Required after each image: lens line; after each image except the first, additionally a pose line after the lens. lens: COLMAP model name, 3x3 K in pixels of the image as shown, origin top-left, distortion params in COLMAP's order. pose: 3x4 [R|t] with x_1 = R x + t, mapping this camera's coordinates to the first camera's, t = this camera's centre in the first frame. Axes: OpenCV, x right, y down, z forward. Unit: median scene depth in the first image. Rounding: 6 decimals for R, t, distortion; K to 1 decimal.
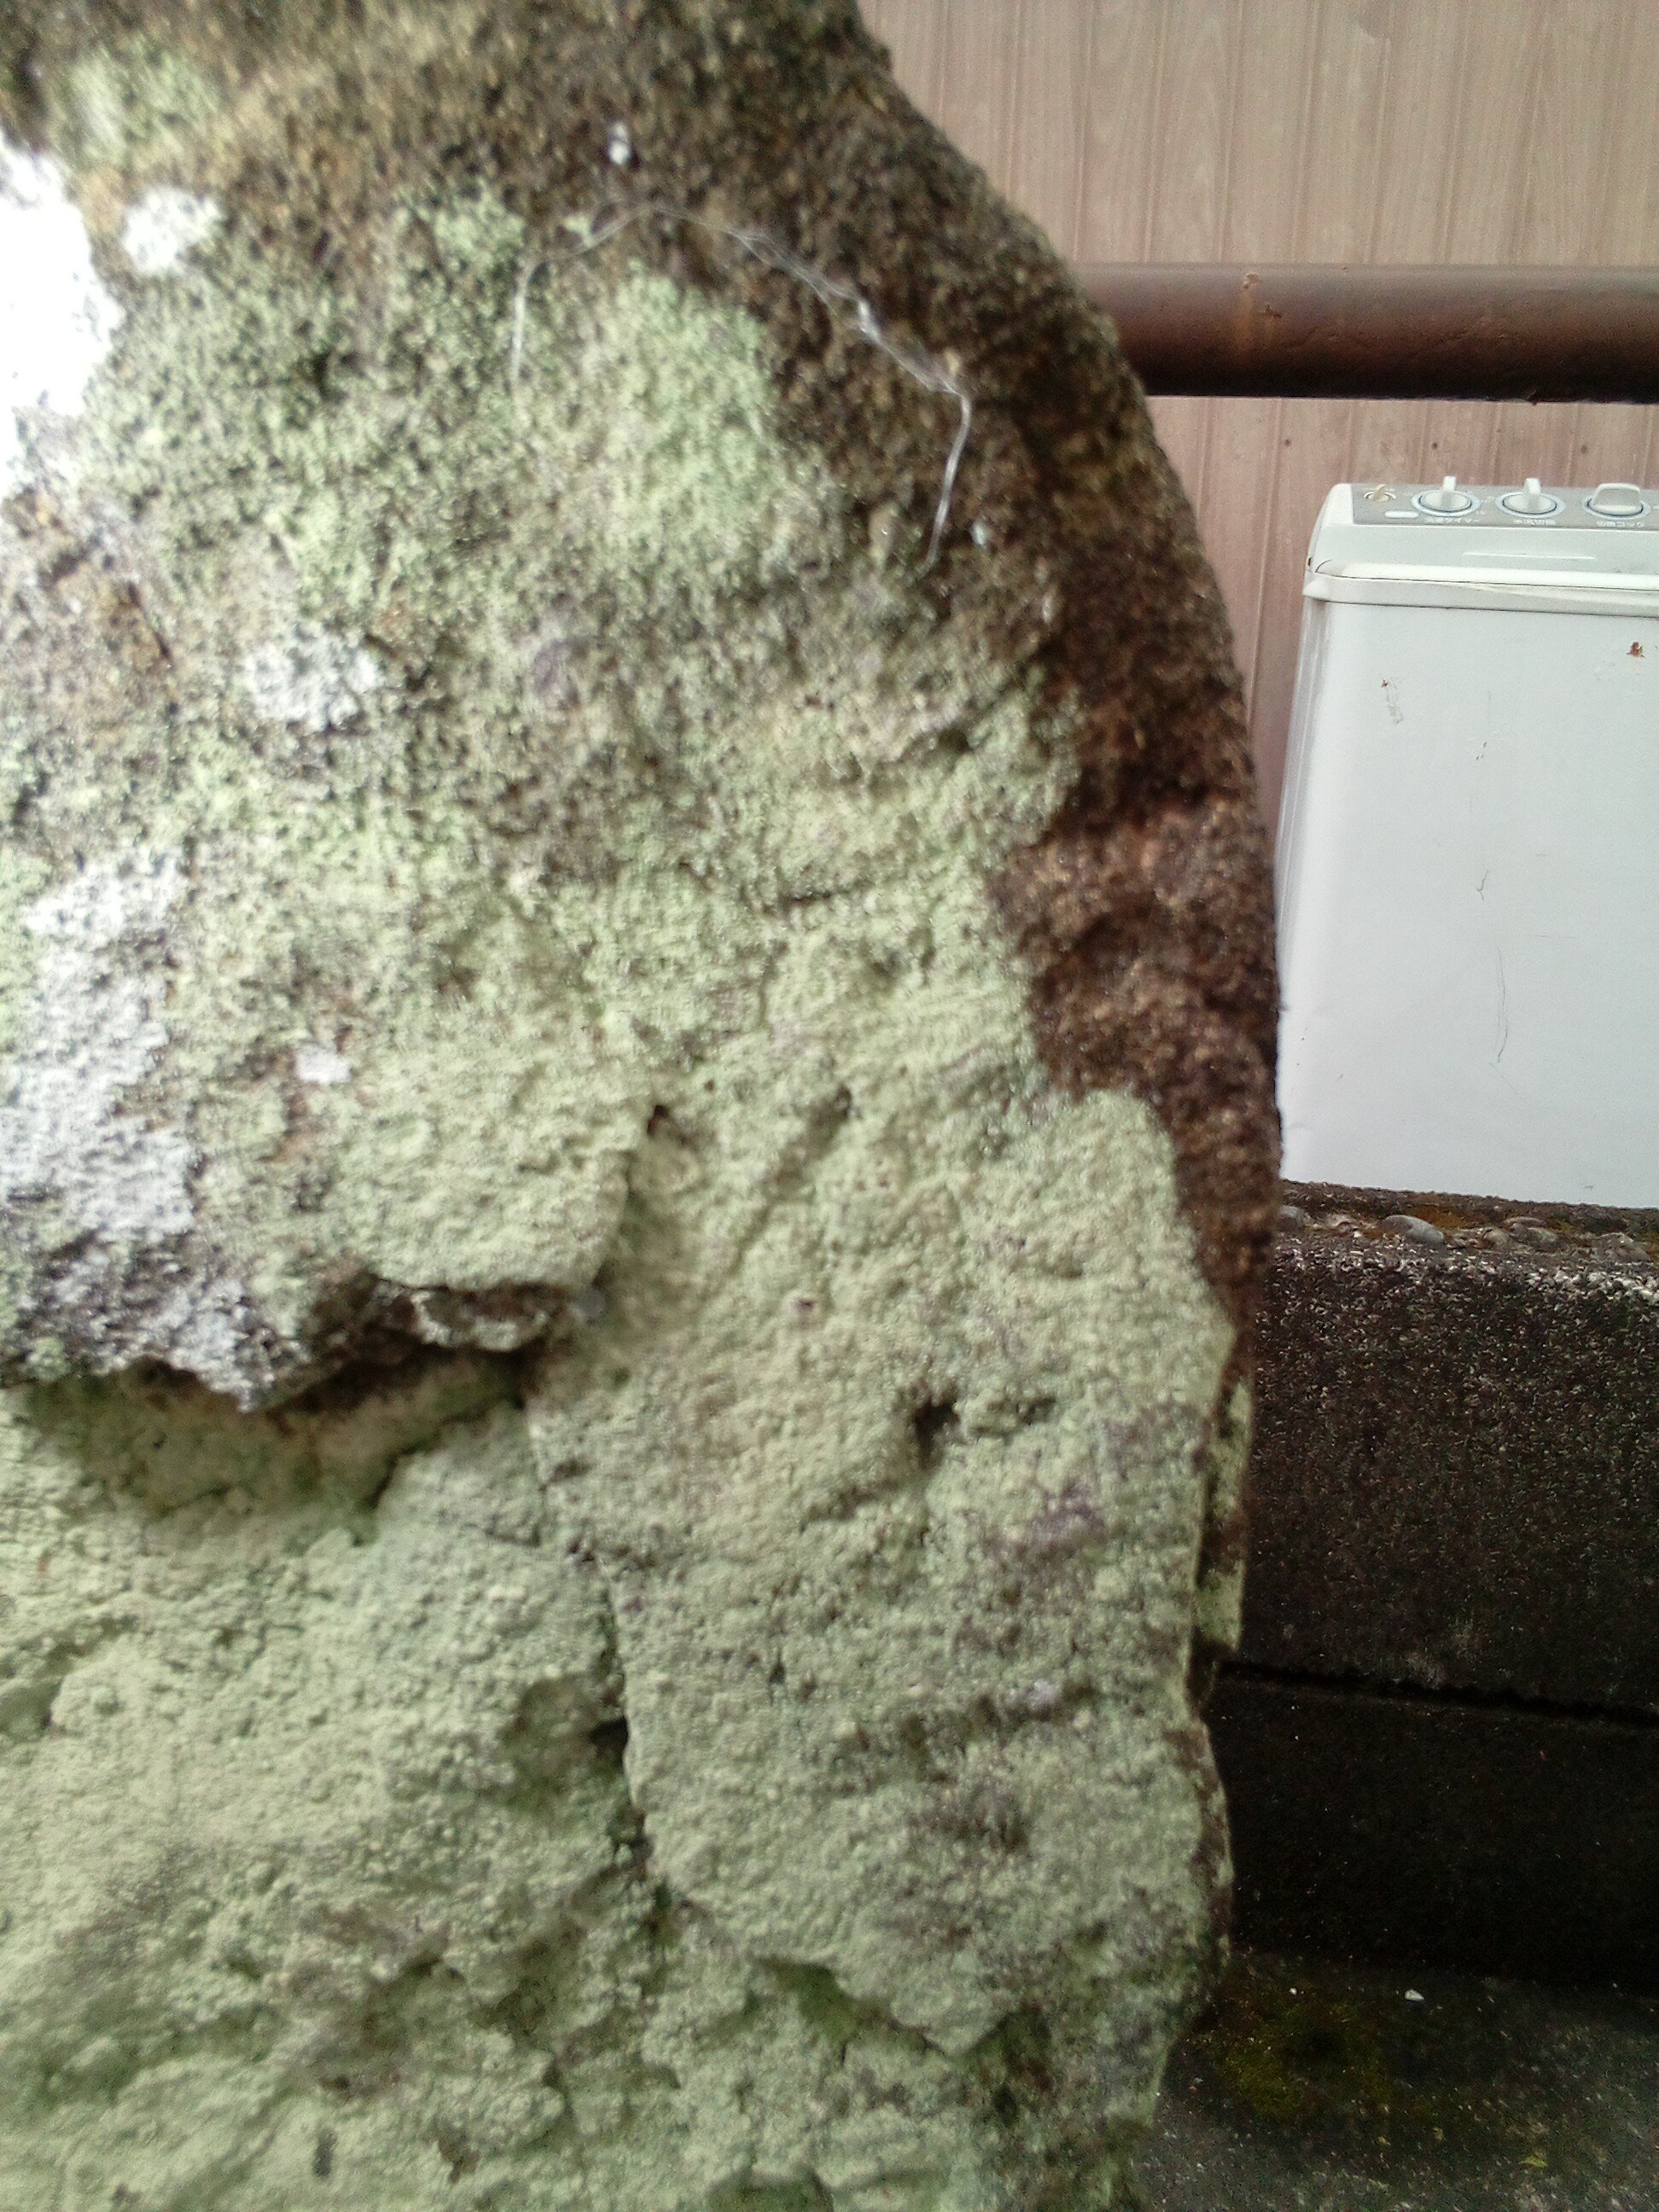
lens RADIAL K [[1850.6, 0, 829.5], [0, 1850.6, 1106.0], [0, 0, 1]] dist [0.038819, -0.056426]
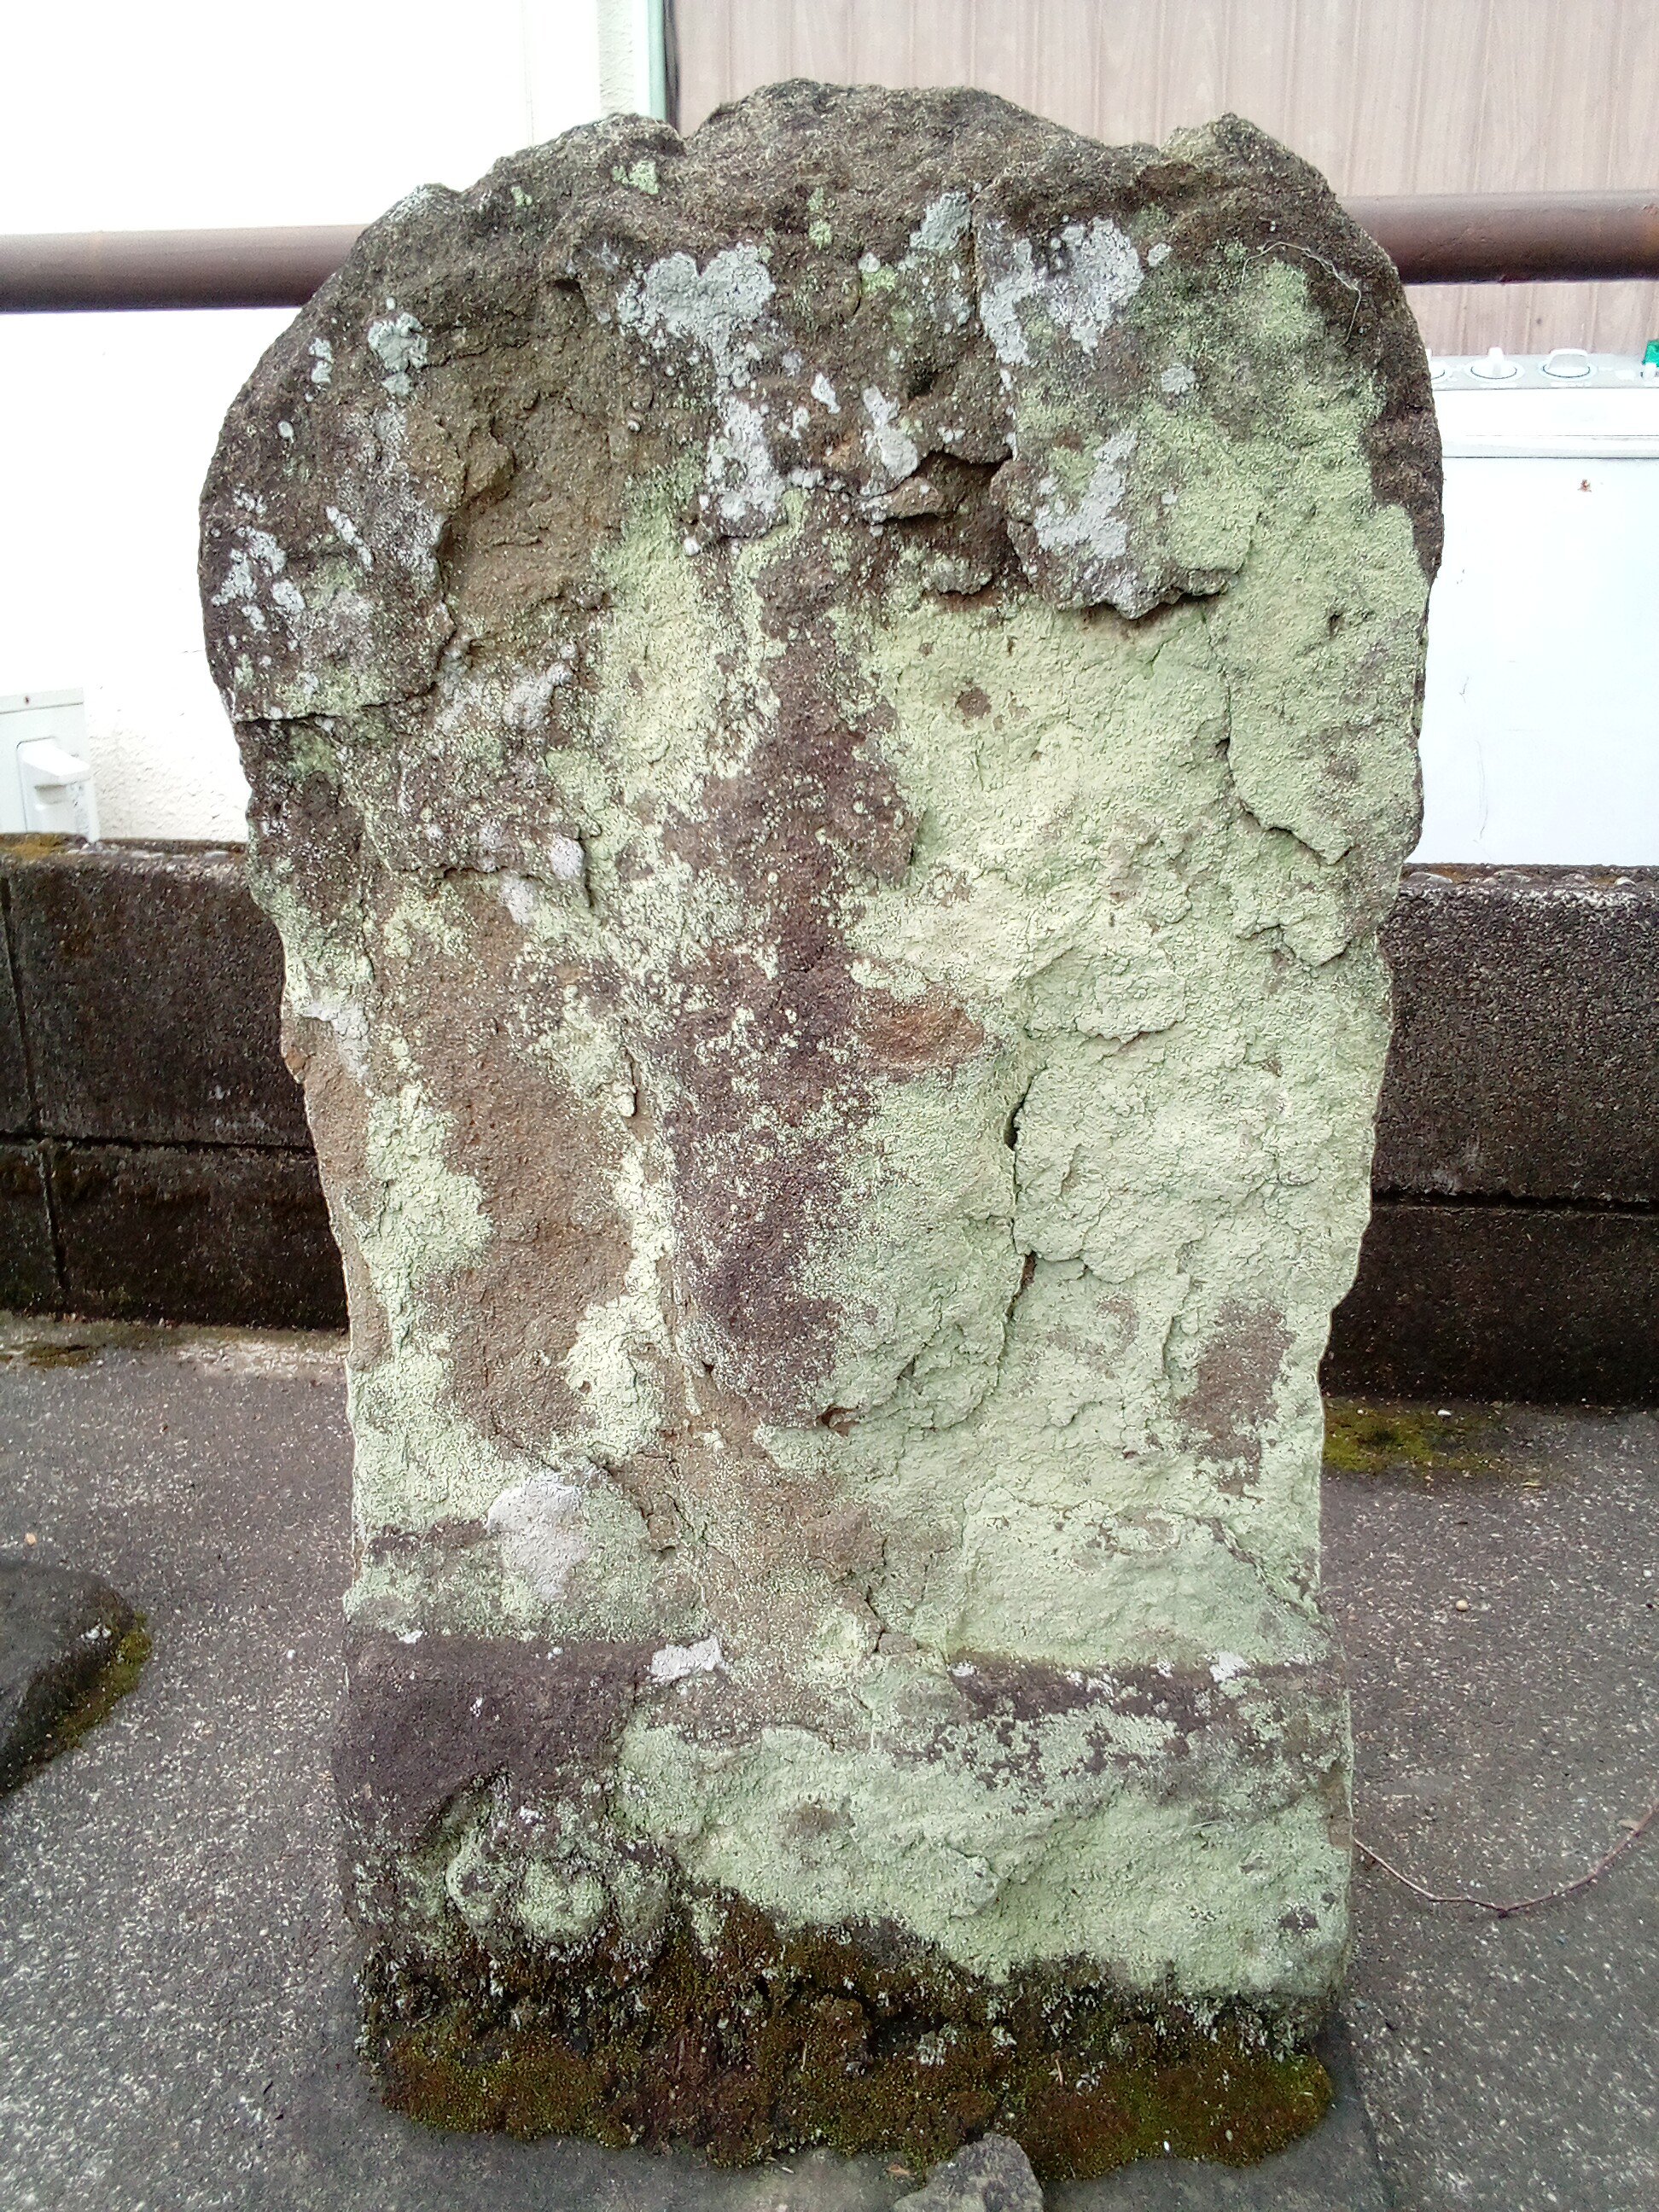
lens RADIAL K [[1839.4, 0, 831.2], [0, 1839.4, 1112.4], [0, 0, 1]] dist [0.088299, -0.165236]
pose [[0.999022, -0.042753, 0.011286, -0.838500], [0.042163, 0.997951, 0.048119, 0.782531], [-0.013321, -0.047596, 0.998778, -2.104228]]
